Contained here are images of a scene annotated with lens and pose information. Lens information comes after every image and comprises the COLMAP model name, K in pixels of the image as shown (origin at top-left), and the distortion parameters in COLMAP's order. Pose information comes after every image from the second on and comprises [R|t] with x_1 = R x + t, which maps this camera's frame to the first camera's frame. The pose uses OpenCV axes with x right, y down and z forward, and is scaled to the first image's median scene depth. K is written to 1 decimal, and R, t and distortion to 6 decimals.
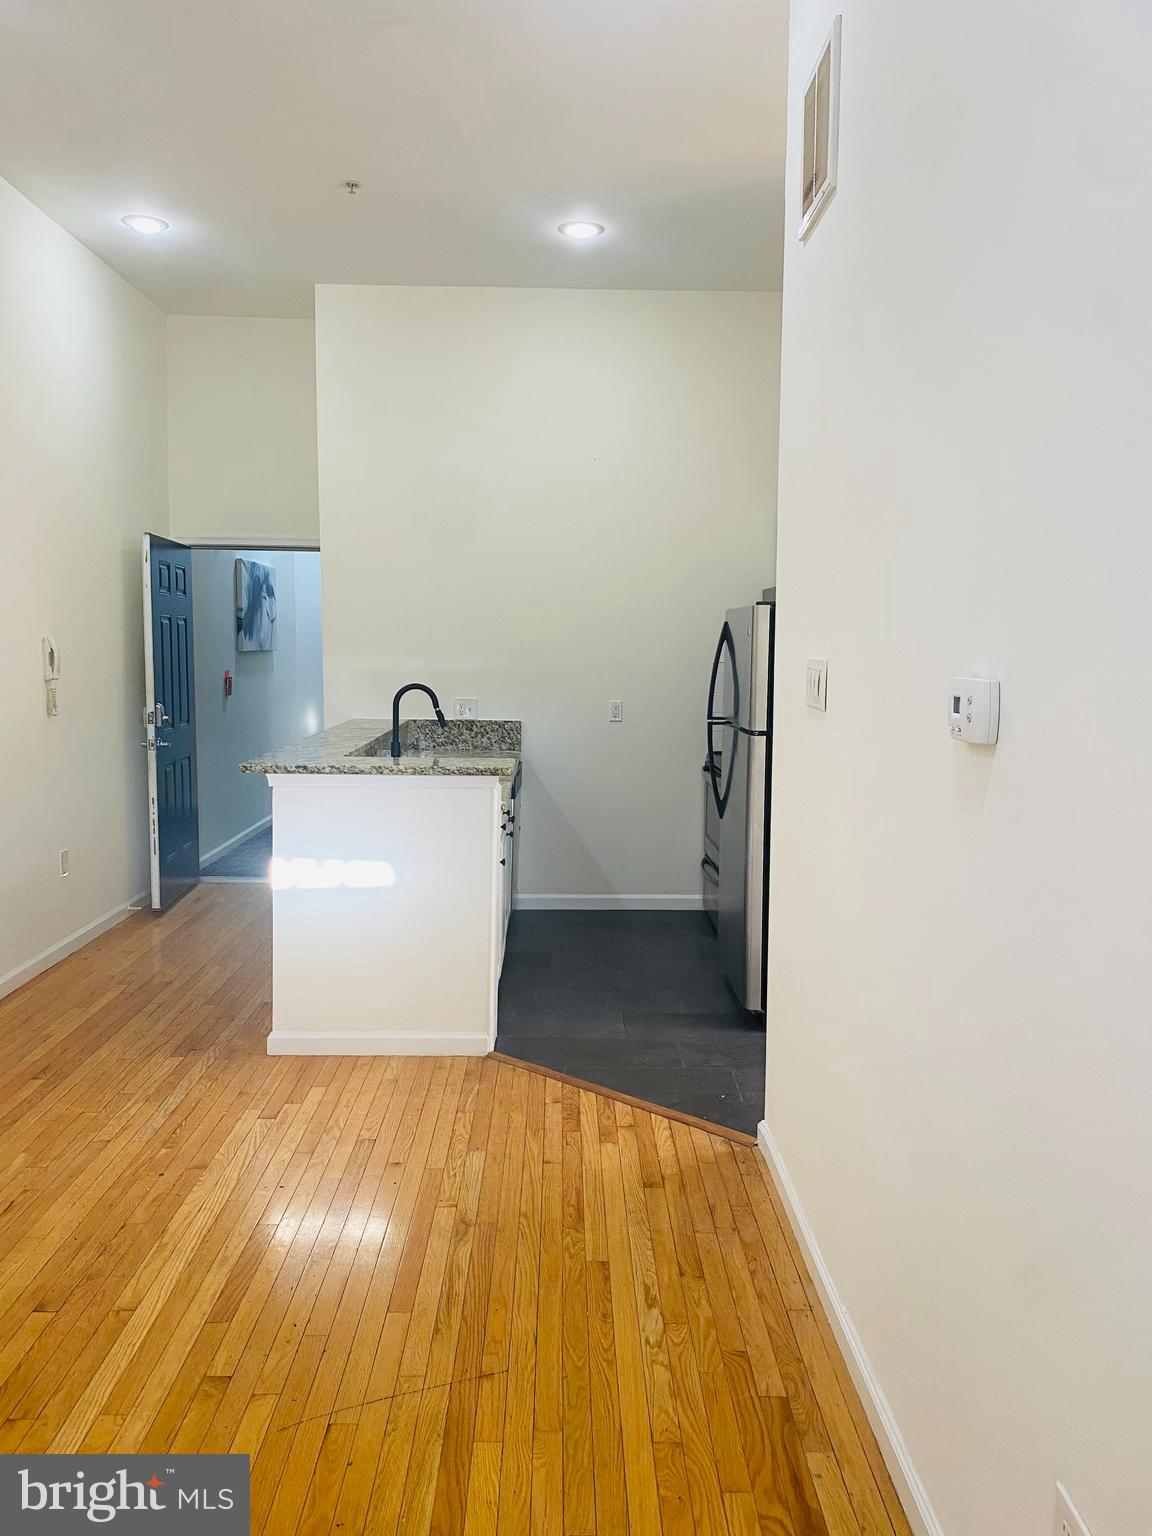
lens RADIAL K [[1178.6, 0, 576.0], [0, 1178.6, 768.0], [0, 0, 1]] dist [0.001993, -0.005139]
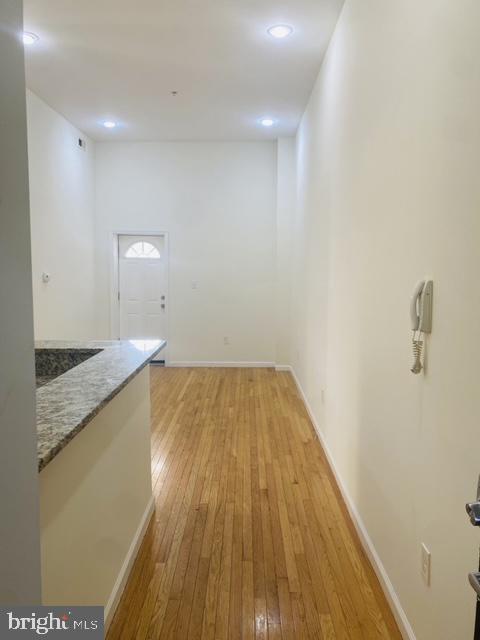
lens RADIAL K [[492.6, 0, 238.1], [0, 492.6, 316.5], [0, 0, 1]] dist [0.009997, -0.002100]
pose [[-0.999400, -0.014081, 0.031653, -0.406902], [-0.007155, 0.977867, 0.209103, -0.196203], [-0.033897, 0.208751, -0.977381, 1.667408]]
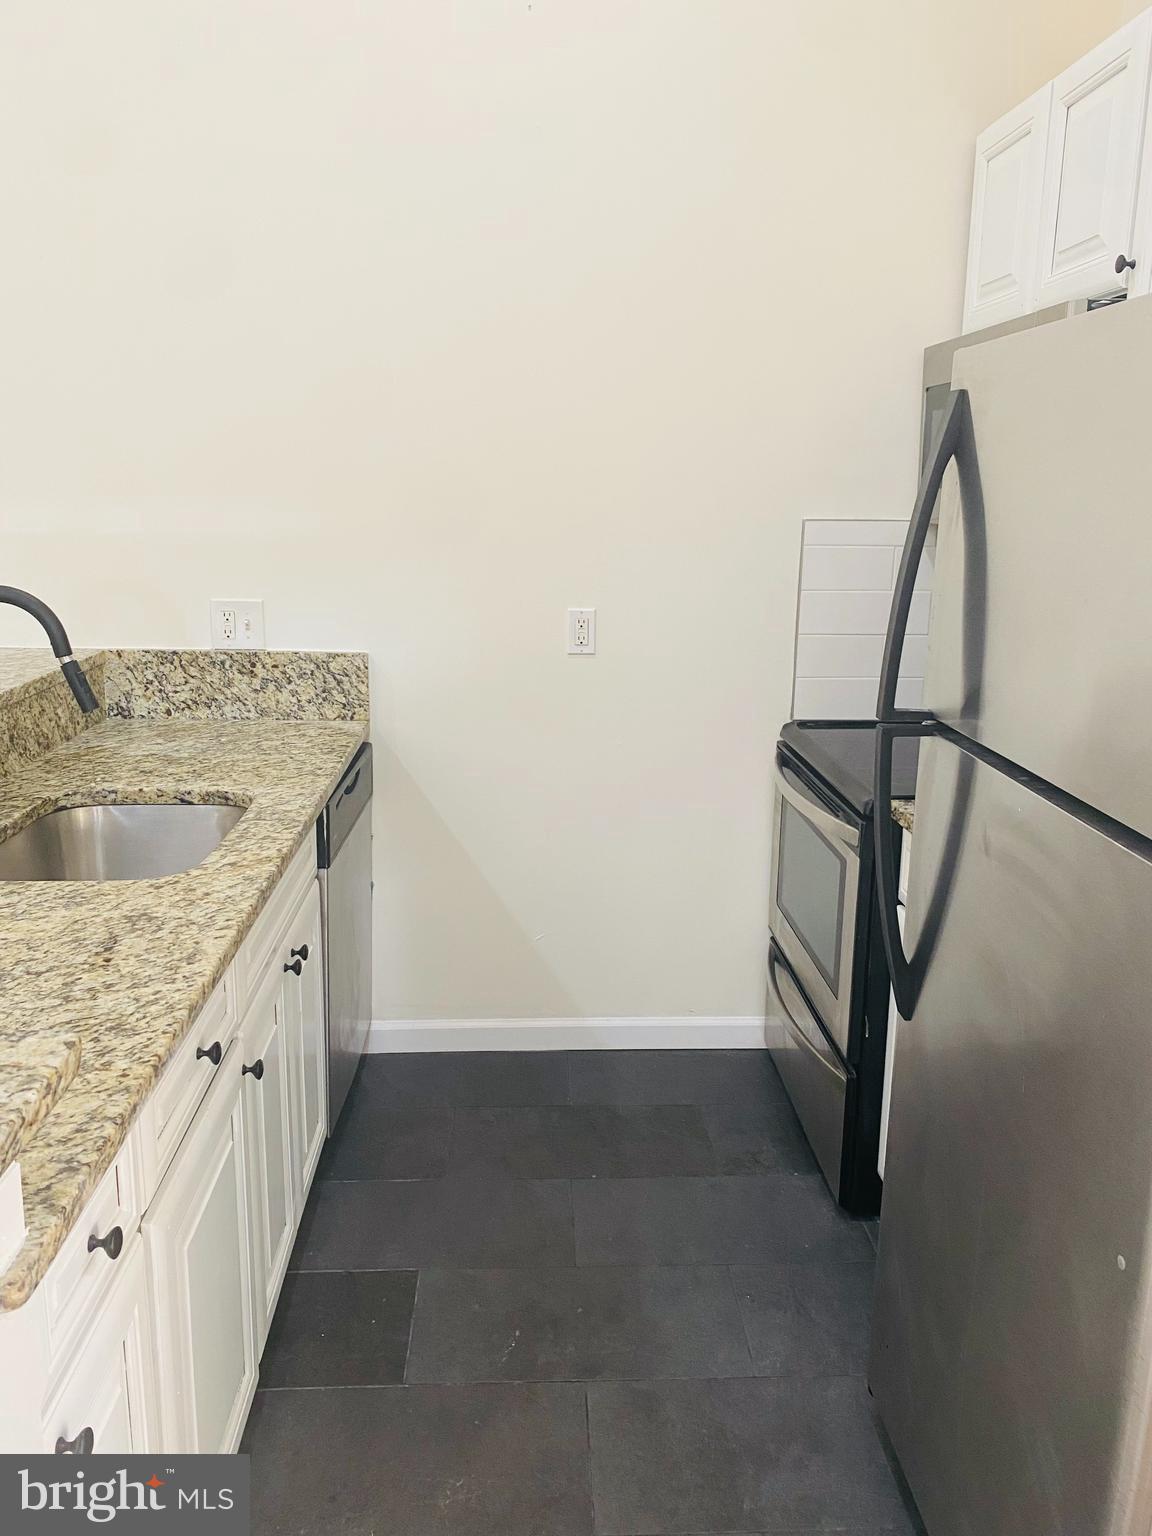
lens RADIAL K [[1172.8, 0, 581.2], [0, 1172.8, 763.6], [0, 0, 1]] dist [0.079830, -0.174931]
pose [[0.999191, -0.003620, 0.040049, 0.023689], [-0.001385, 0.992250, 0.124252, -0.080652], [-0.040189, -0.124207, 0.991442, 0.832639]]
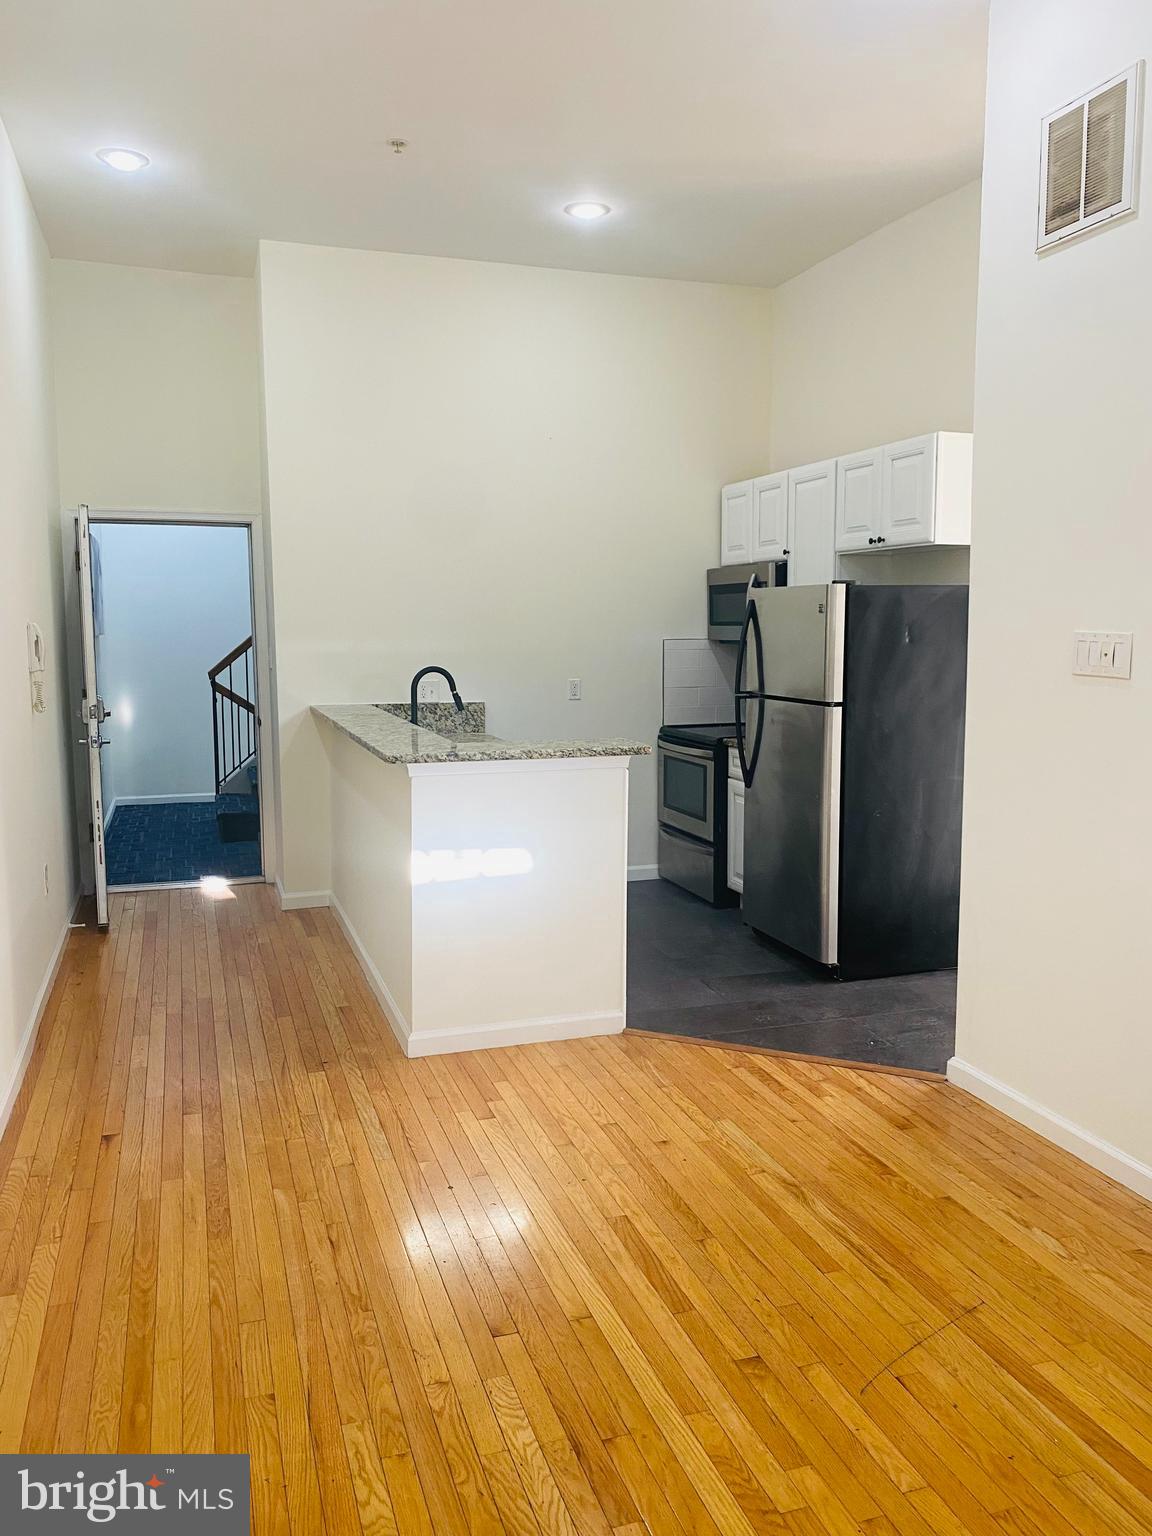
lens RADIAL K [[1182.1, 0, 571.4], [0, 1182.1, 759.5], [0, 0, 1]] dist [0.009997, -0.002100]
pose [[0.954972, -0.047054, 0.292940, -0.404056], [0.043662, 0.998882, 0.018111, -0.009884], [-0.293465, -0.004505, 0.955959, 0.046362]]
